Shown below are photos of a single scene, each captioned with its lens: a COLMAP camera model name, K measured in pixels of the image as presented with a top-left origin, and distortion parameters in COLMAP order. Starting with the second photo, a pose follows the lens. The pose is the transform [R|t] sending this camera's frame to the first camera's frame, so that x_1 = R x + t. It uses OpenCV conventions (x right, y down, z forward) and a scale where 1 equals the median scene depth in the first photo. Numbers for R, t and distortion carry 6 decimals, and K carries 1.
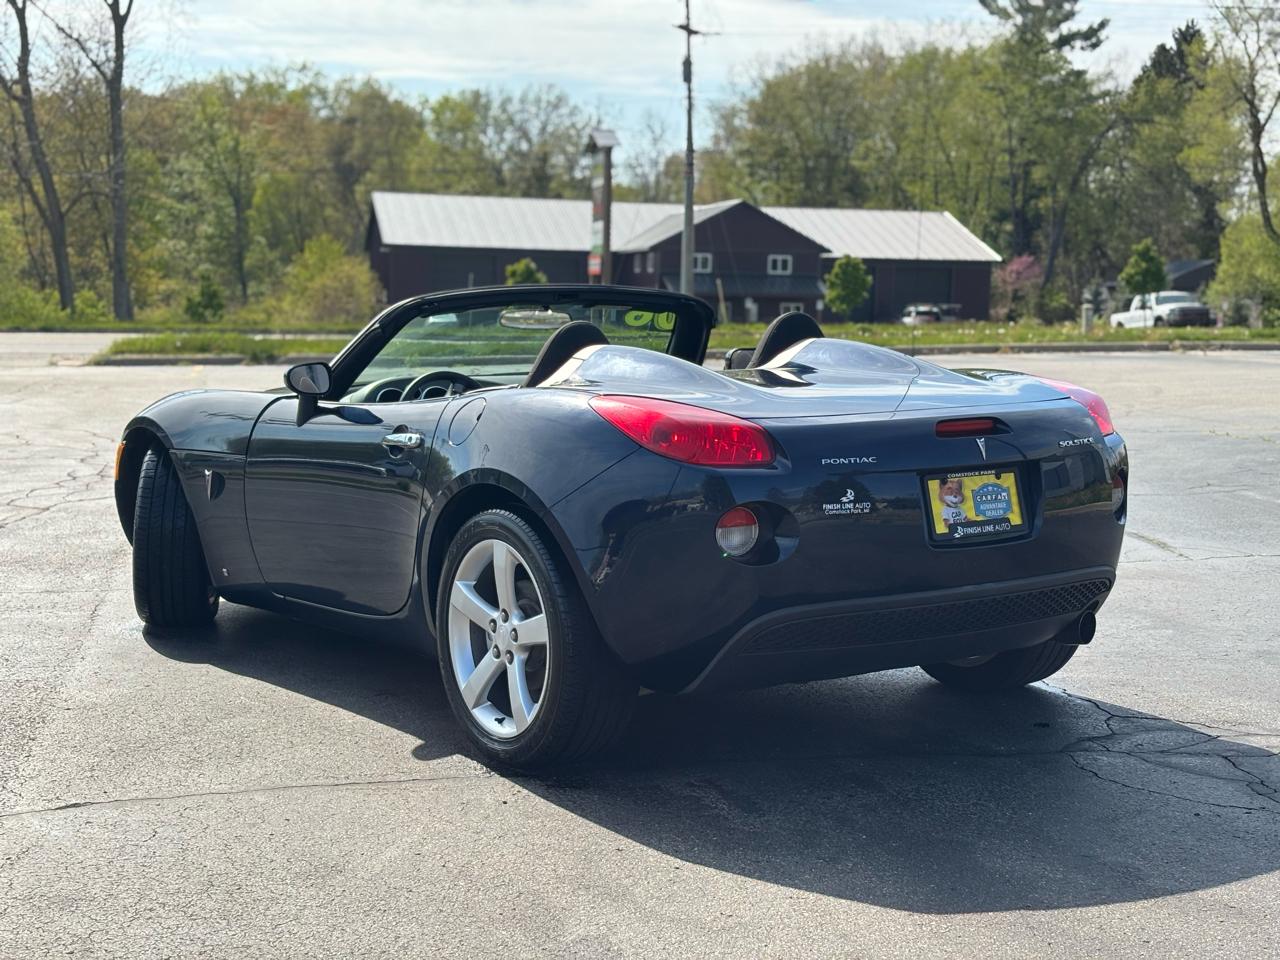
lens RADIAL K [[1919.4, 0, 651.8], [0, 1919.4, 480.6], [0, 0, 1]] dist [0.250979, -1.033559]
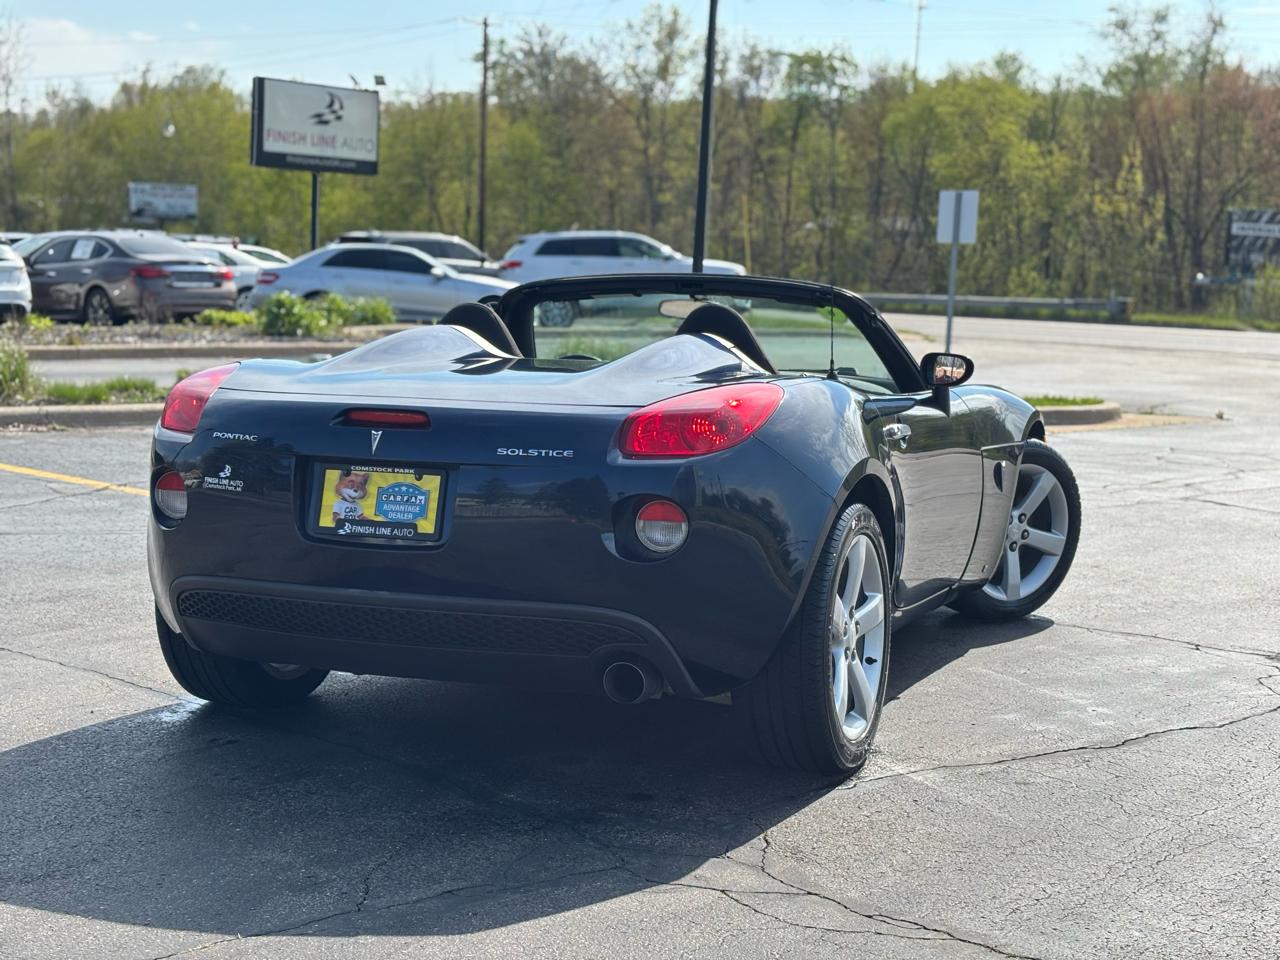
lens RADIAL K [[1919.4, 0, 651.8], [0, 1919.4, 480.6], [0, 0, 1]] dist [0.250979, -1.033559]
pose [[0.563773, 0.102035, -0.819603, 0.866870], [-0.111101, 0.992690, 0.047161, -0.048761], [0.818423, 0.064470, 0.570988, 0.514218]]
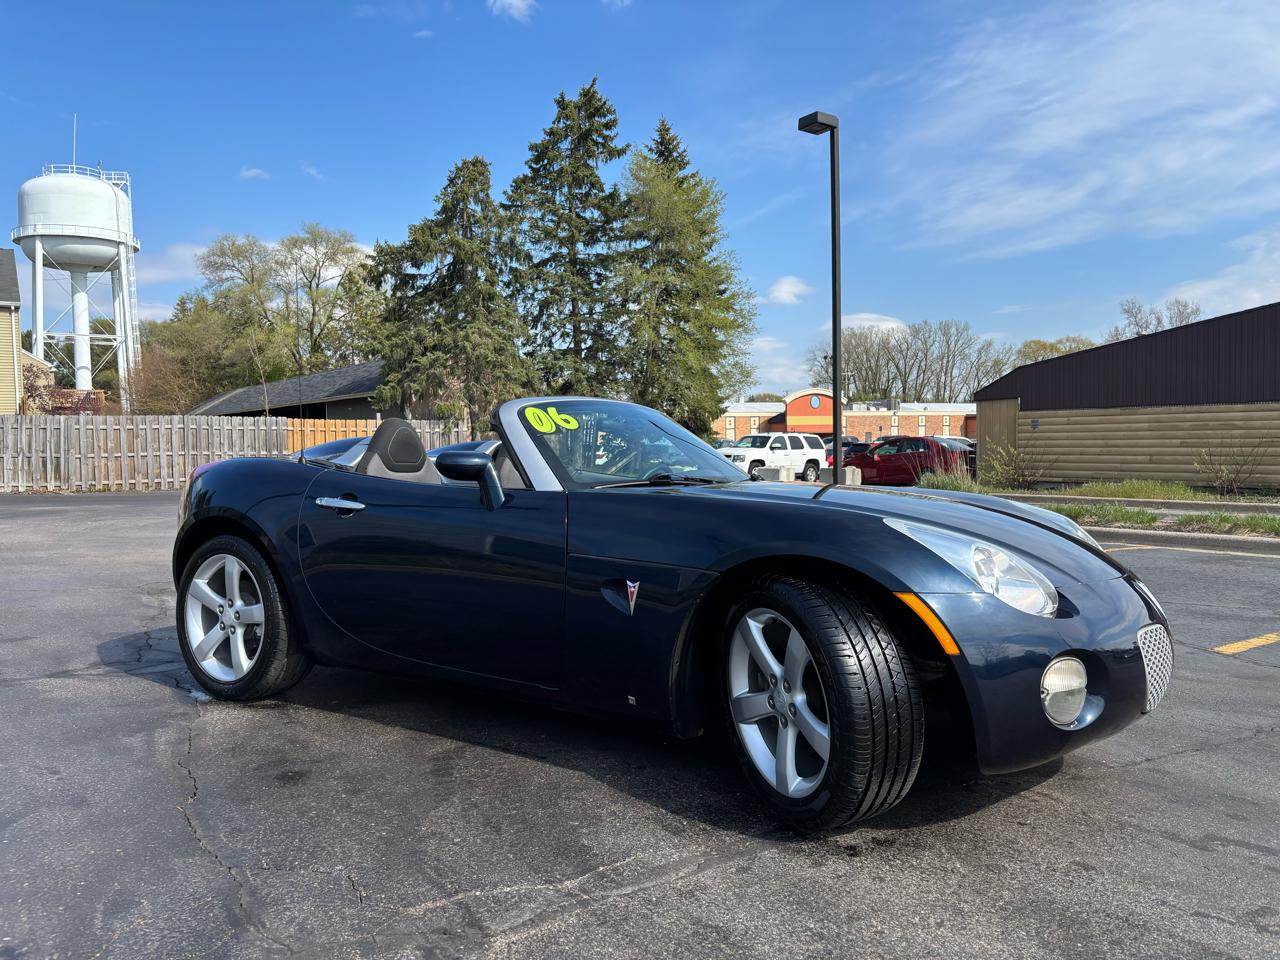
lens RADIAL K [[968.3, 0, 644.4], [0, 968.3, 486.8], [0, 0, 1]] dist [0.028651, -0.042347]
pose [[-0.919903, 0.010284, -0.392012, 0.196663], [-0.041629, 0.991447, 0.123696, -0.145439], [0.389931, 0.130108, -0.911606, 1.866636]]
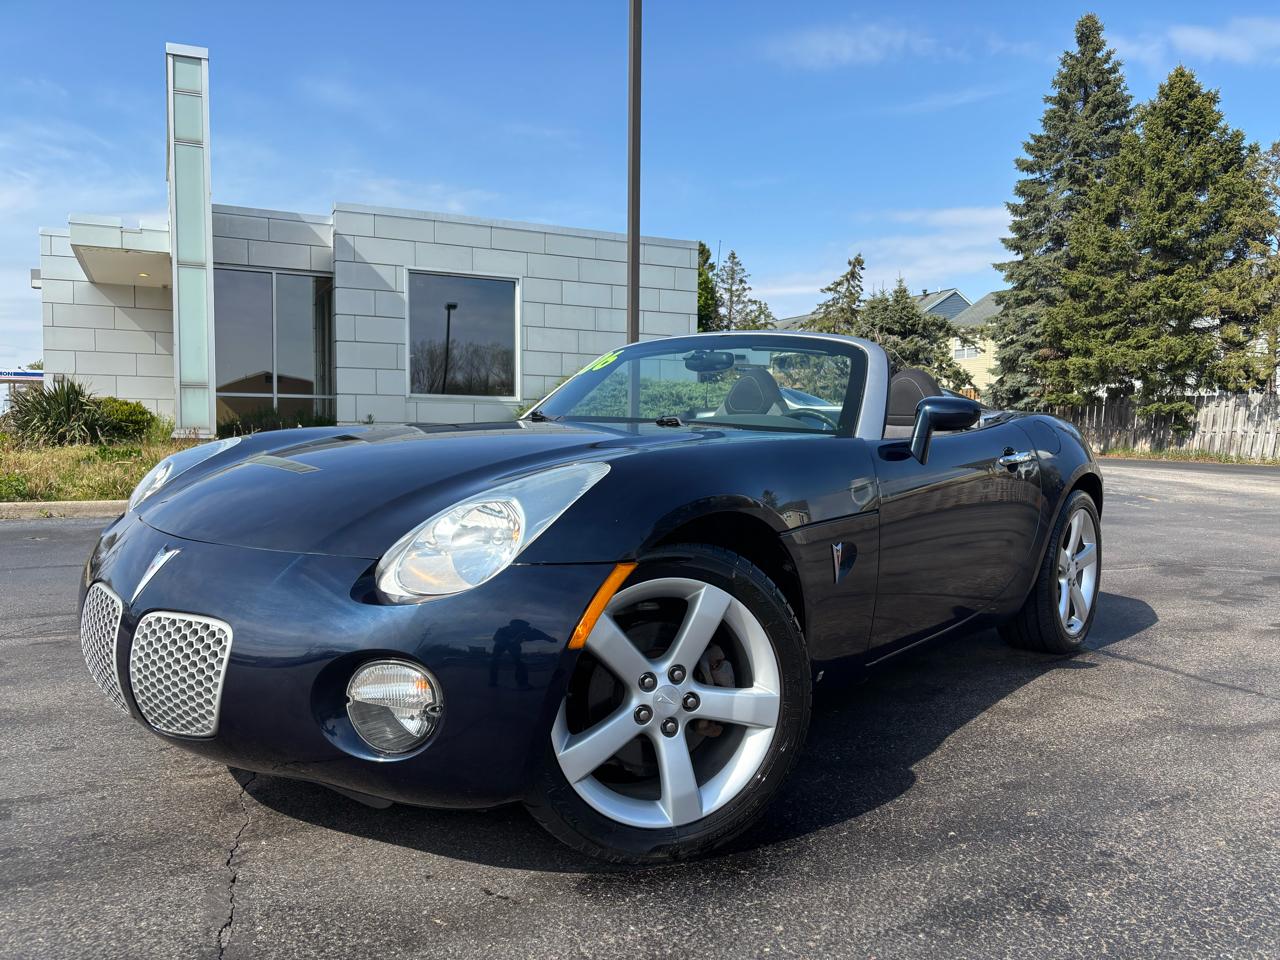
lens RADIAL K [[968.3, 0, 644.4], [0, 968.3, 486.8], [0, 0, 1]] dist [0.028651, -0.042347]
pose [[-0.267167, -0.073374, 0.960853, -0.682118], [0.074958, 0.992494, 0.096632, -0.083078], [-0.960730, 0.097841, -0.259662, 1.402643]]
